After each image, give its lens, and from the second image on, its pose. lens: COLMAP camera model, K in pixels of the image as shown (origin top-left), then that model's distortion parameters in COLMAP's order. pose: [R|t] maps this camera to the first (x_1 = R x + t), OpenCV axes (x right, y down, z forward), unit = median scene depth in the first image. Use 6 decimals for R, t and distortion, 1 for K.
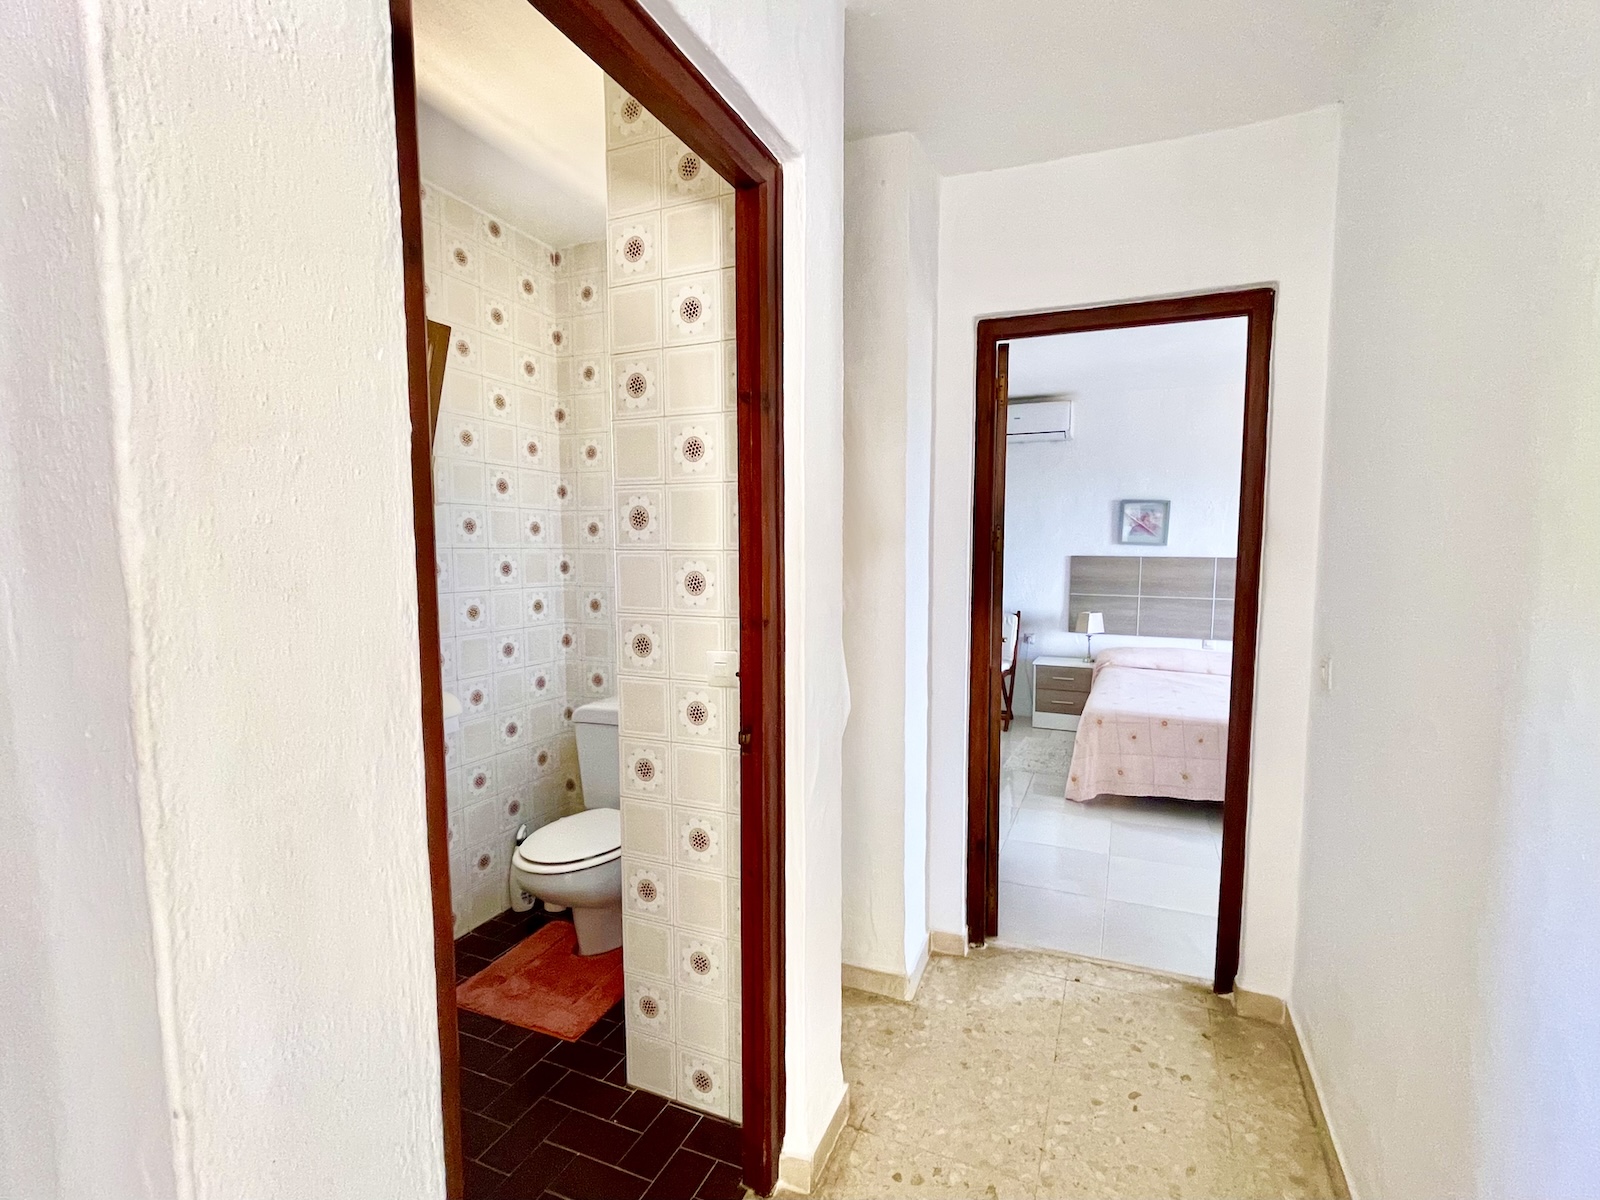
lens RADIAL K [[725.8, 0, 840.2], [0, 725.8, 612.7], [0, 0, 1]] dist [-0.004600, -0.000374]
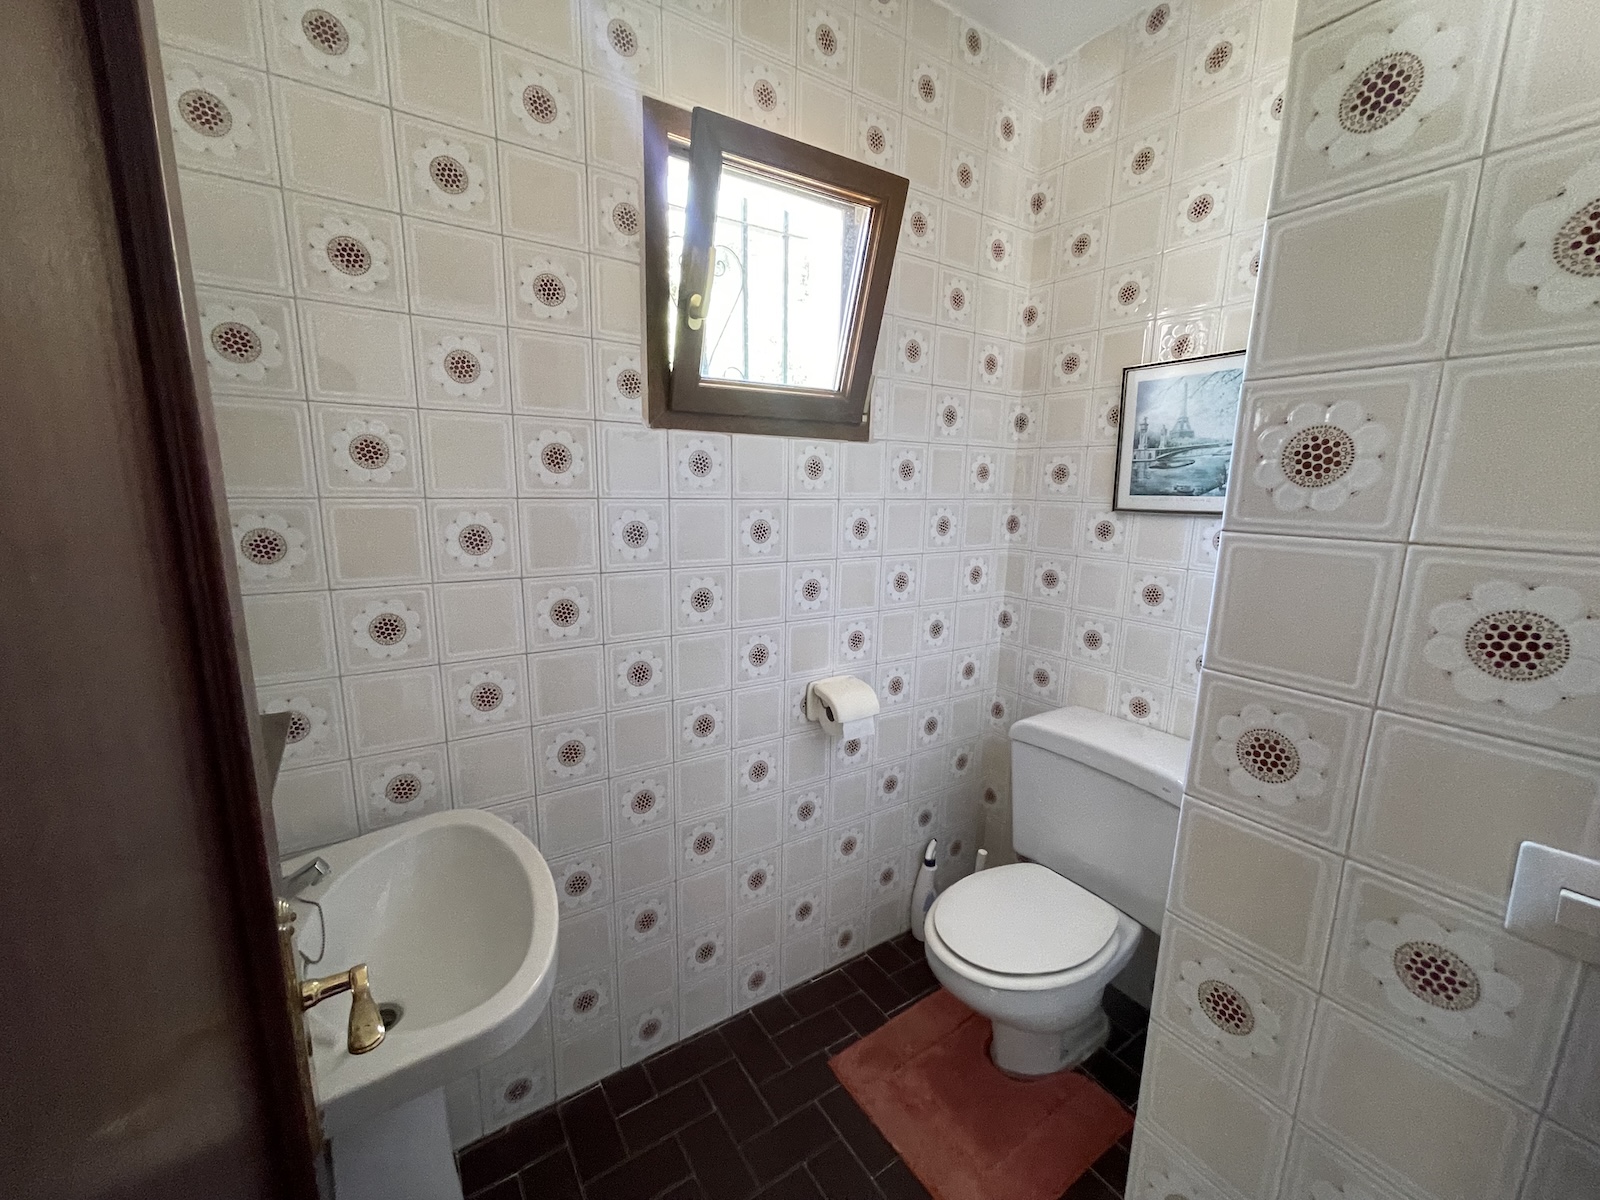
lens RADIAL K [[648.8, 0, 798.6], [0, 648.8, 608.0], [0, 0, 1]] dist [-0.001061, 0.000436]
pose [[0.819874, 0.121079, -0.559595, -0.179850], [-0.066254, 0.990881, 0.117326, -0.042450], [0.568698, -0.059117, 0.820419, 0.321436]]
